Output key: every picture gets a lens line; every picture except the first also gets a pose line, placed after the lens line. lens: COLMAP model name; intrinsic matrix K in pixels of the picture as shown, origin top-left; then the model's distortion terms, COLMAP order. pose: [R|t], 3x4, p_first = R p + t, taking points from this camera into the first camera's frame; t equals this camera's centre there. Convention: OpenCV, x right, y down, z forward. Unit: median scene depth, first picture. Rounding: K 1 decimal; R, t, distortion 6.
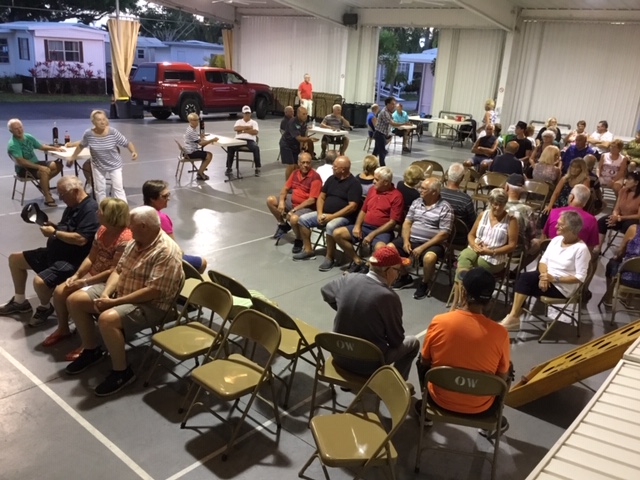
lens RADIAL K [[575.6, 0, 326.7], [0, 575.6, 236.5], [0, 0, 1]] dist [0.041514, -0.051350]
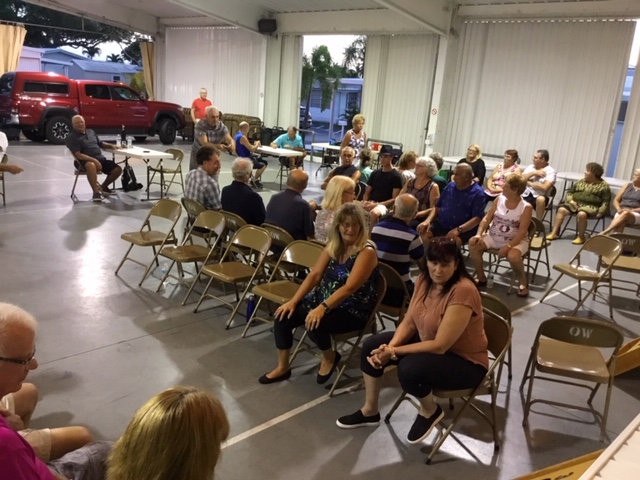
lens RADIAL K [[575.6, 0, 316.3], [0, 575.6, 236.8], [0, 0, 1]] dist [0.041514, -0.051350]
pose [[0.997553, 0.032177, -0.062071, 0.196760], [-0.035931, 0.997531, -0.060347, -0.036082], [0.059976, 0.062429, 0.996246, 0.239085]]
